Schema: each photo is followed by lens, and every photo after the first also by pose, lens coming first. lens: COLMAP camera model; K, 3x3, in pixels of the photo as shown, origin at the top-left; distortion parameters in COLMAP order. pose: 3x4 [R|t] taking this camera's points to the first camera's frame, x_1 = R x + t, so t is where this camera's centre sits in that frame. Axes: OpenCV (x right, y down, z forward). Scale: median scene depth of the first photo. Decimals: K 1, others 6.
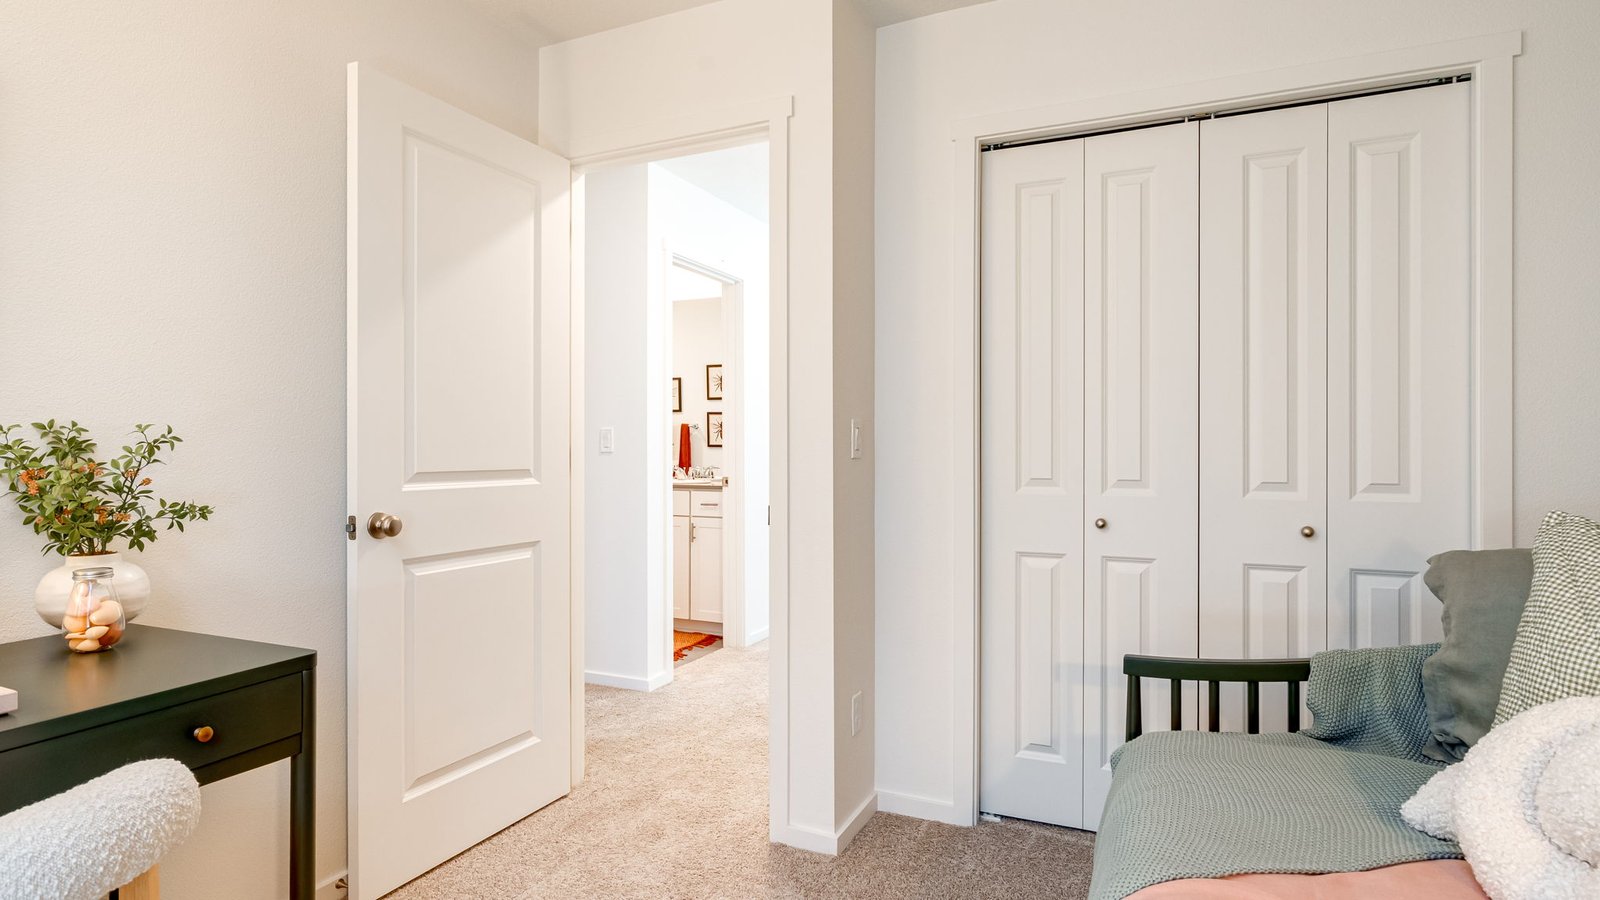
lens RADIAL K [[834.7, 0, 798.4], [0, 834.7, 452.4], [0, 0, 1]] dist [0.001045, 0.003081]
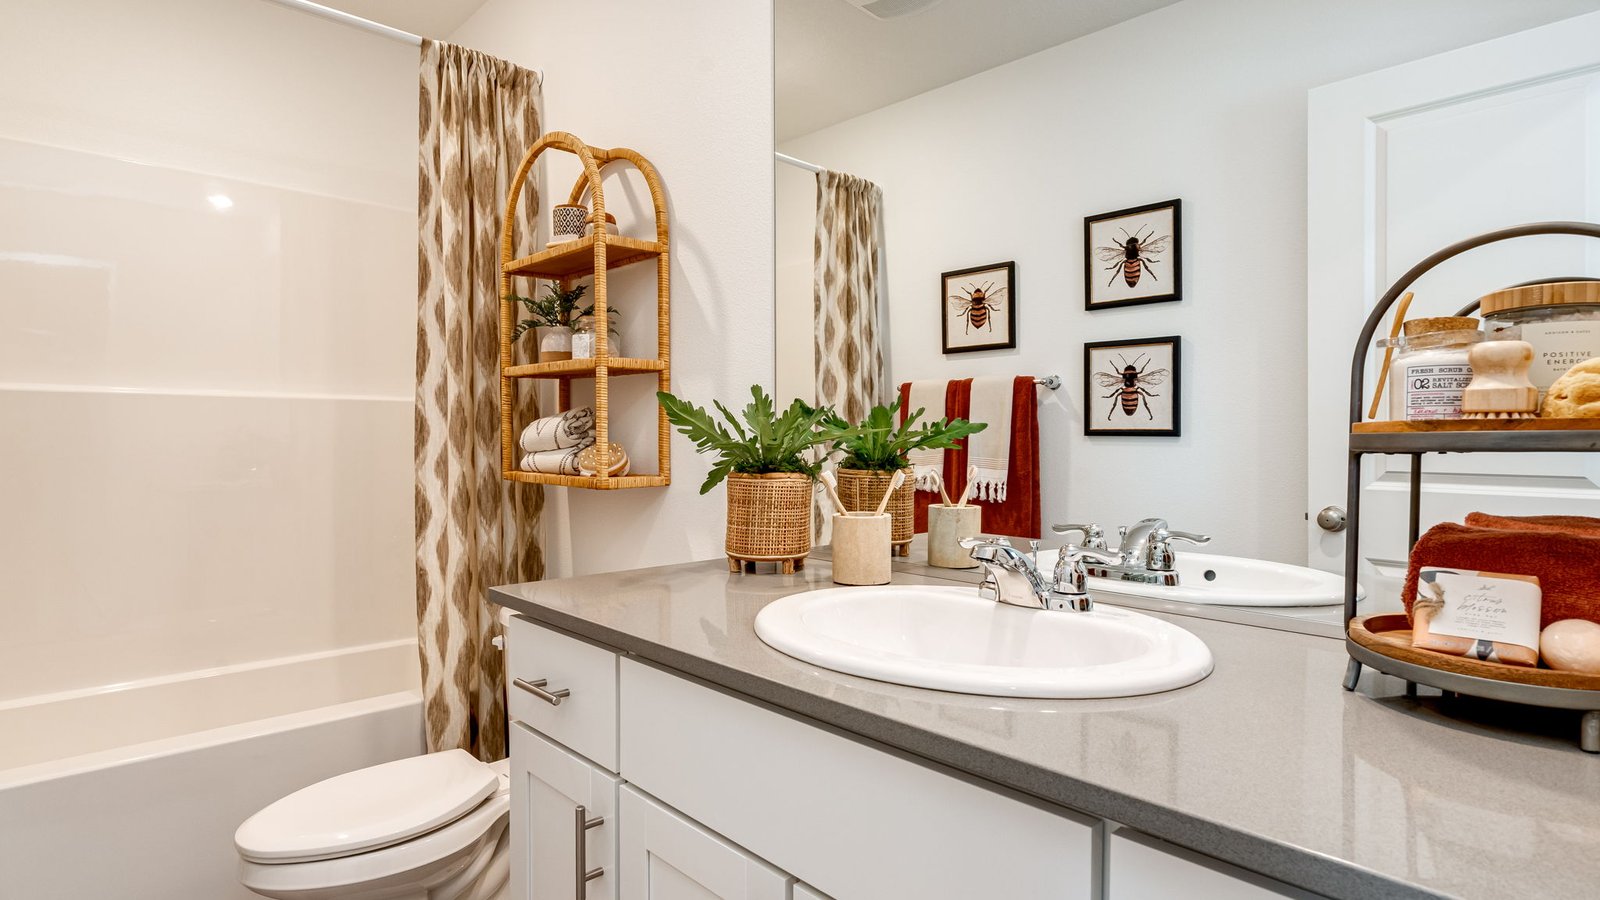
lens RADIAL K [[834.7, 0, 798.1], [0, 834.7, 449.4], [0, 0, 1]] dist [0.001045, 0.003081]
pose [[0.926354, 0.013851, -0.376400, -0.086546], [-0.005698, 0.999725, 0.022765, -0.008307], [0.376612, -0.018944, 0.926178, 0.598490]]
